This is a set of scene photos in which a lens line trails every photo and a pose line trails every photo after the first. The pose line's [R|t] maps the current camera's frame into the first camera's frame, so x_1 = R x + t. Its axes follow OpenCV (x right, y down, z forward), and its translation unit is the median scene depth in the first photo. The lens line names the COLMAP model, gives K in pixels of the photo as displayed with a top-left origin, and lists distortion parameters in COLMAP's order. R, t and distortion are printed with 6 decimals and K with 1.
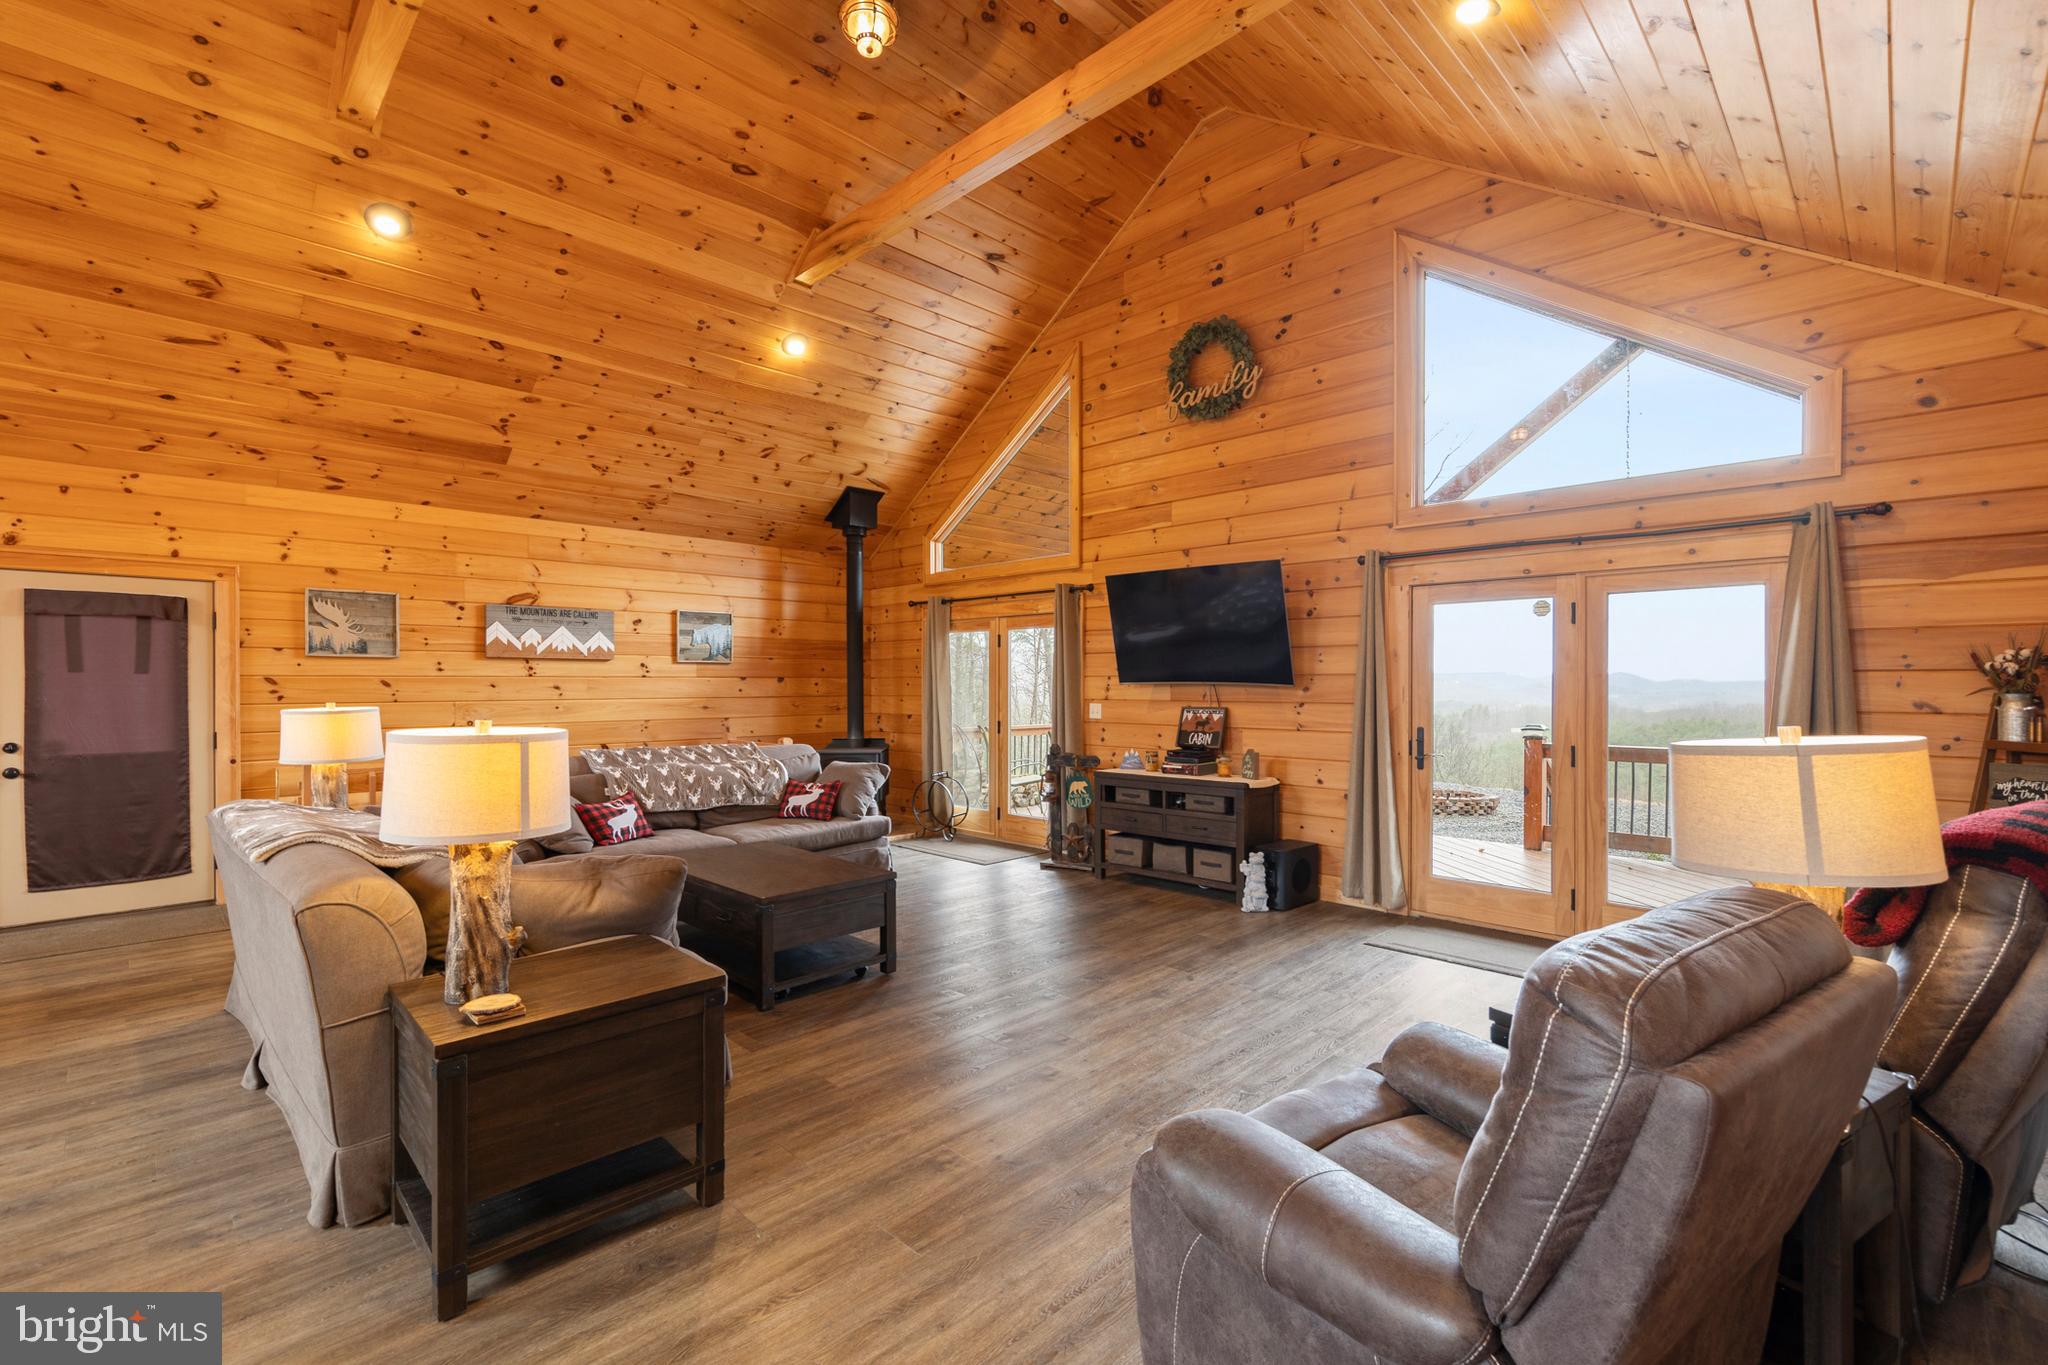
lens RADIAL K [[899.4, 0, 1031.2], [0, 899.4, 691.1], [0, 0, 1]] dist [0.011643, -0.001412]
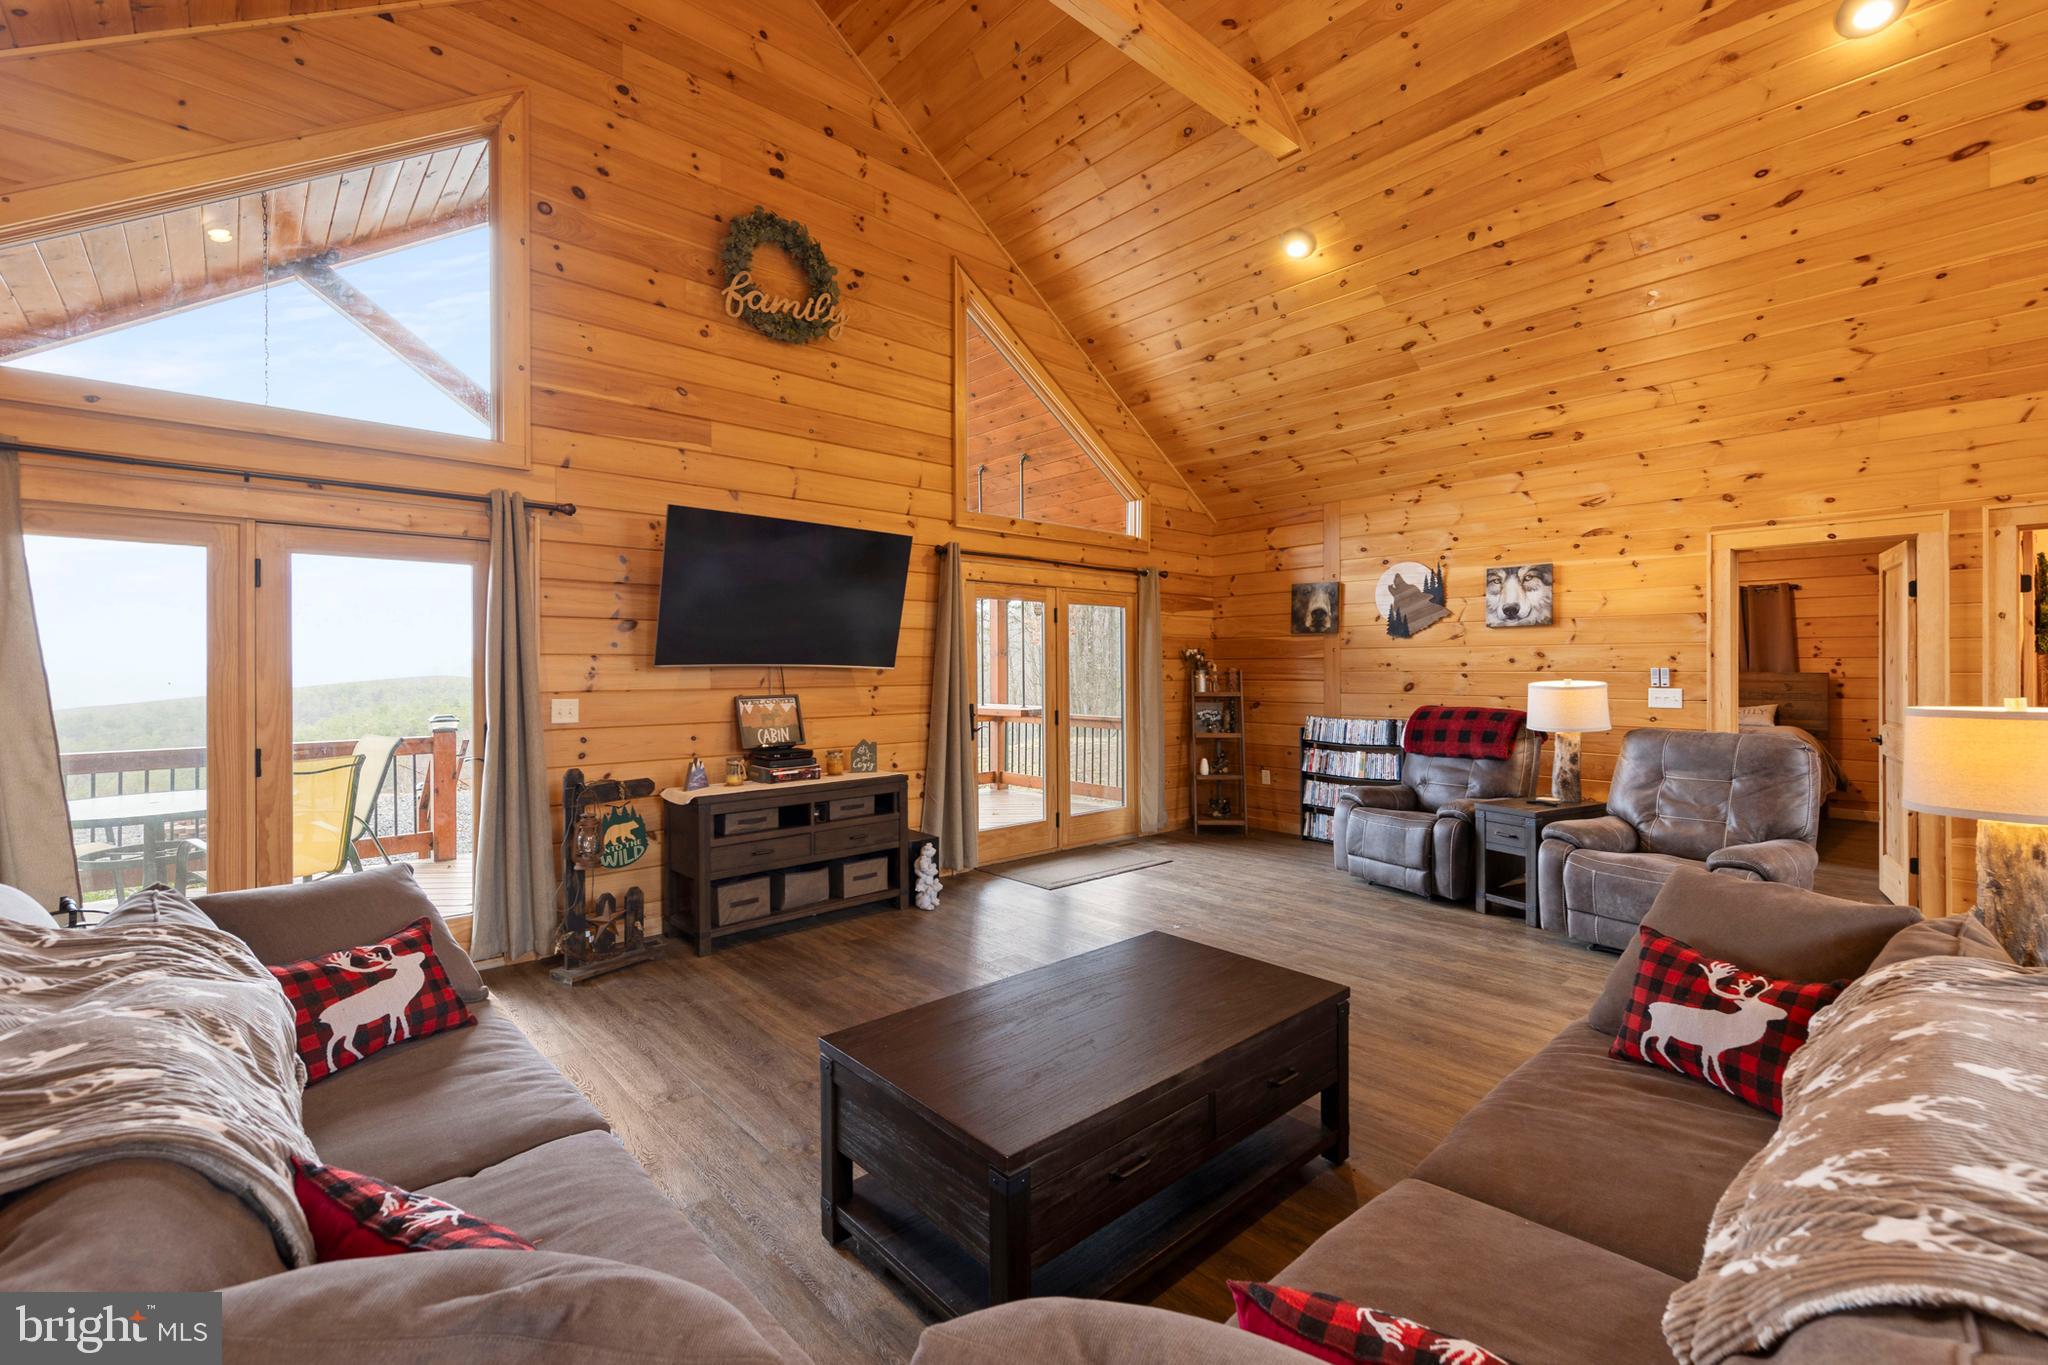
lens RADIAL K [[899.4, 0, 1047.5], [0, 899.4, 663.8], [0, 0, 1]] dist [0.011643, -0.001412]
pose [[0.077103, 0.003739, 0.997016, -0.605313], [0.013793, 0.999893, -0.004816, -0.003207], [-0.996928, 0.014123, 0.077043, 0.718168]]
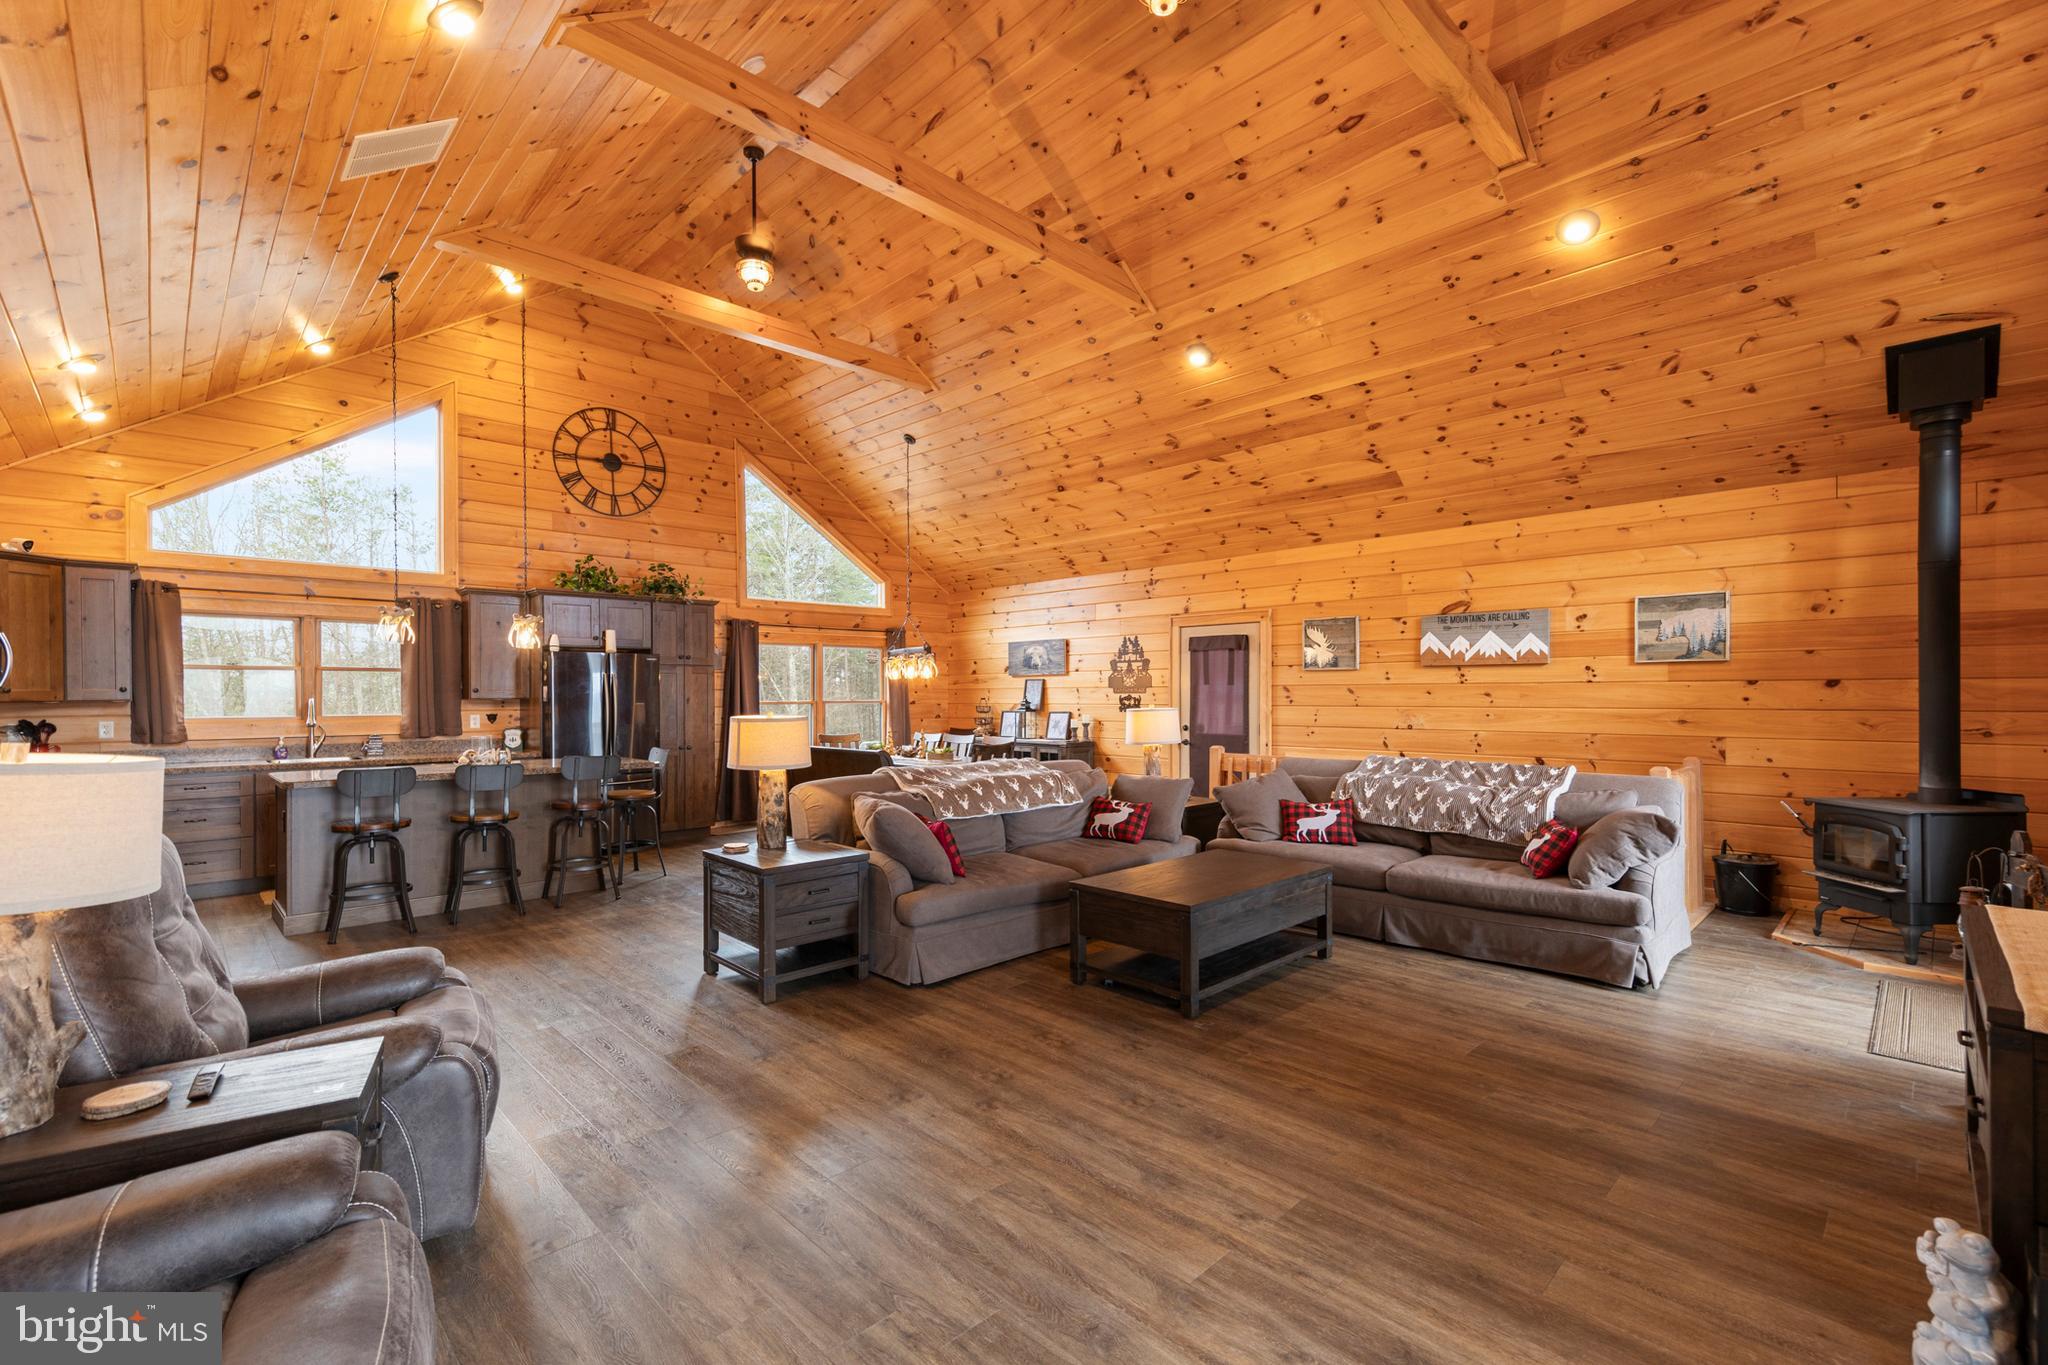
lens RADIAL K [[899.4, 0, 1040.4], [0, 899.4, 695.8], [0, 0, 1]] dist [0.011643, -0.001412]
pose [[-0.027602, 0.004047, -0.999611, 0.512932], [-0.006261, 0.999971, 0.004221, -0.004033], [0.999599, 0.006375, -0.027576, 0.614467]]
